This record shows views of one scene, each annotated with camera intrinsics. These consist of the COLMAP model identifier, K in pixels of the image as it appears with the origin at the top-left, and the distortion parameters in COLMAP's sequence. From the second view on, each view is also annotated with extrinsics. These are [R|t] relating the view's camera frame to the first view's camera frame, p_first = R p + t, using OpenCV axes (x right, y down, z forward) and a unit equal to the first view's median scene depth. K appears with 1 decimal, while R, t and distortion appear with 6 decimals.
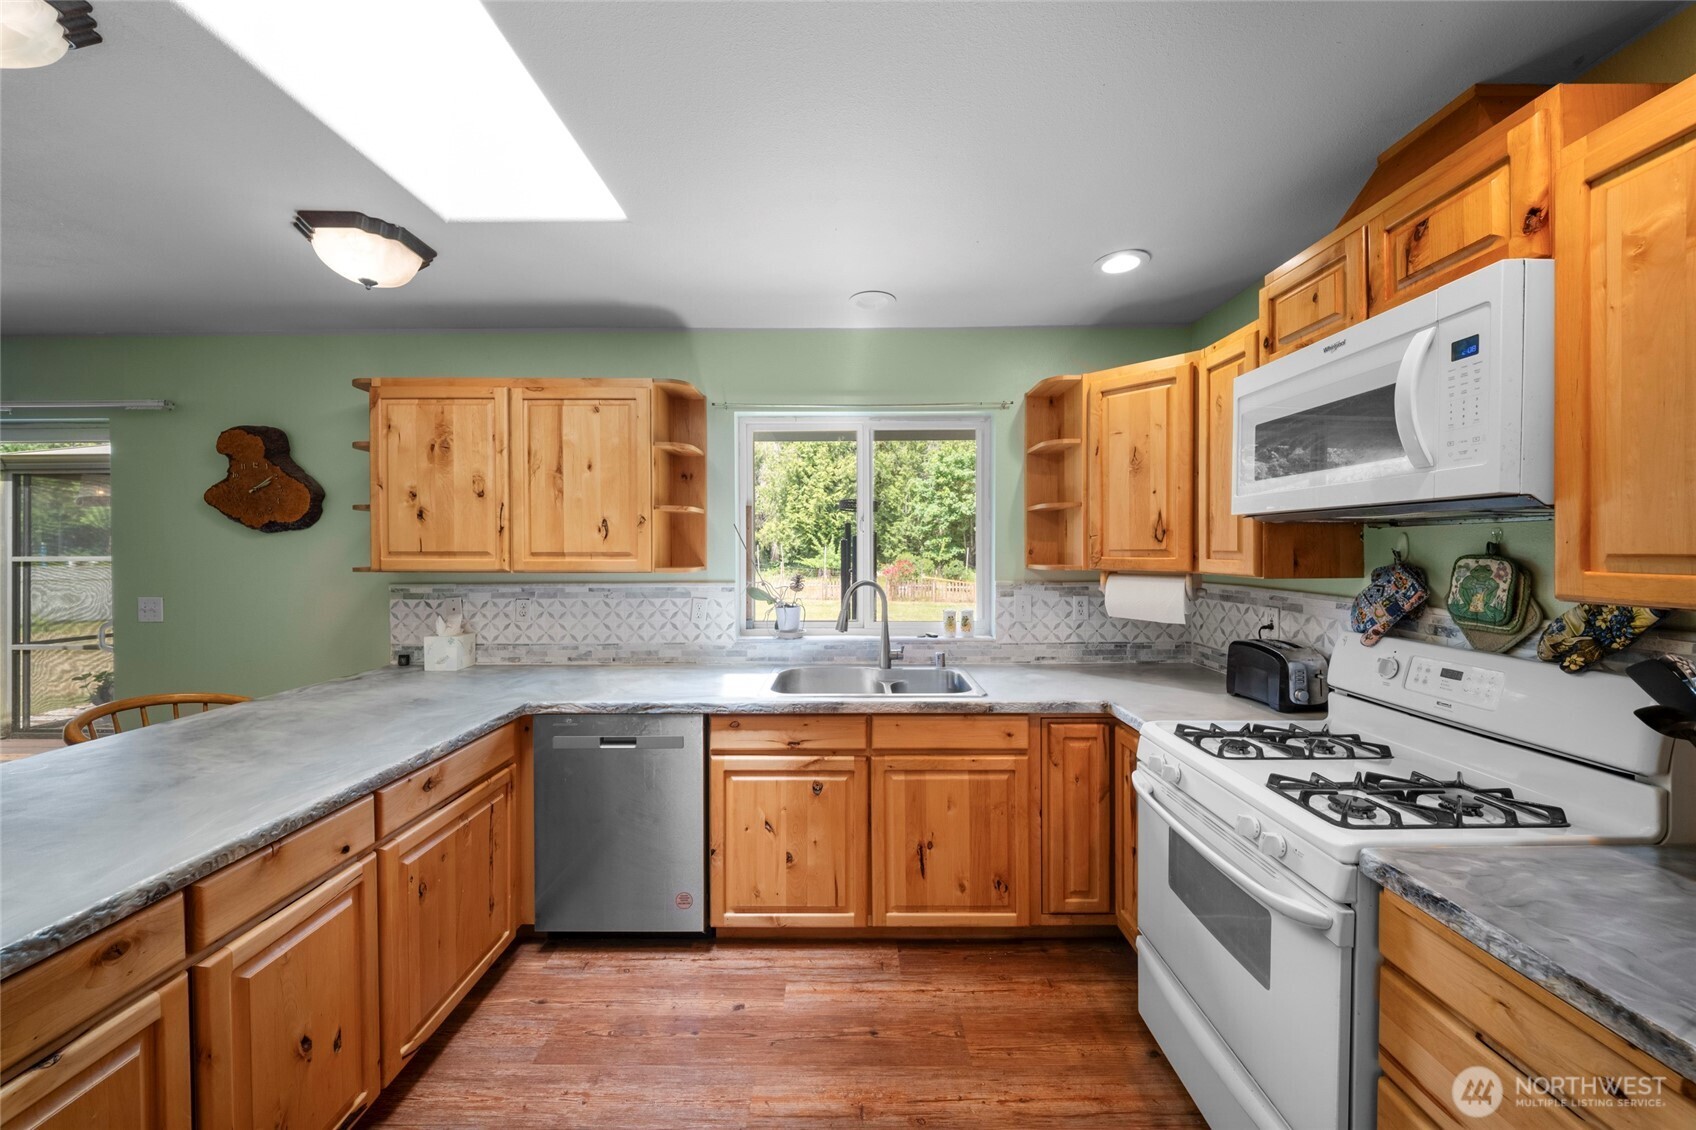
lens RADIAL K [[608.6, 0, 843.9], [0, 608.6, 555.7], [0, 0, 1]] dist [-0.000543, -0.000213]
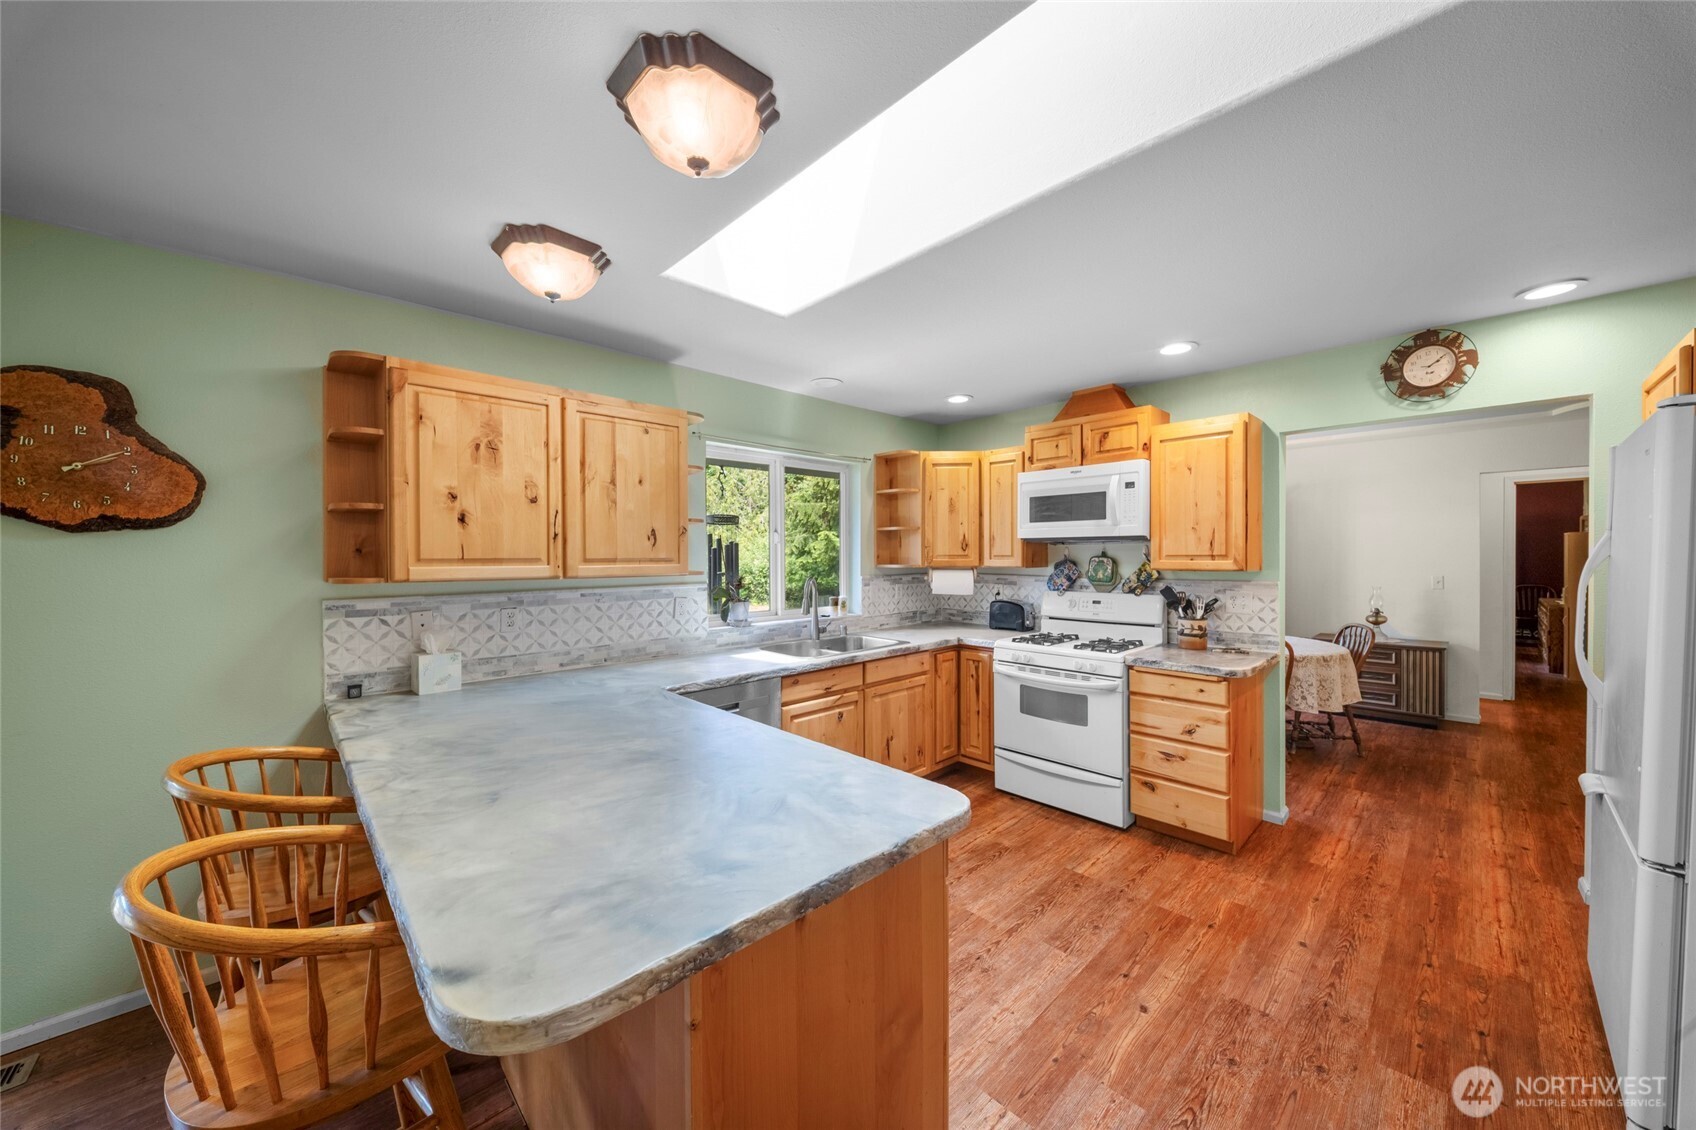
lens RADIAL K [[607.1, 0, 852.9], [0, 607.1, 563.9], [0, 0, 1]] dist [-0.001272, -0.000220]
pose [[0.711090, -0.012456, 0.702990, -0.917741], [0.011782, 0.999914, 0.005799, 0.002547], [-0.703002, 0.004159, 0.711176, -0.063953]]
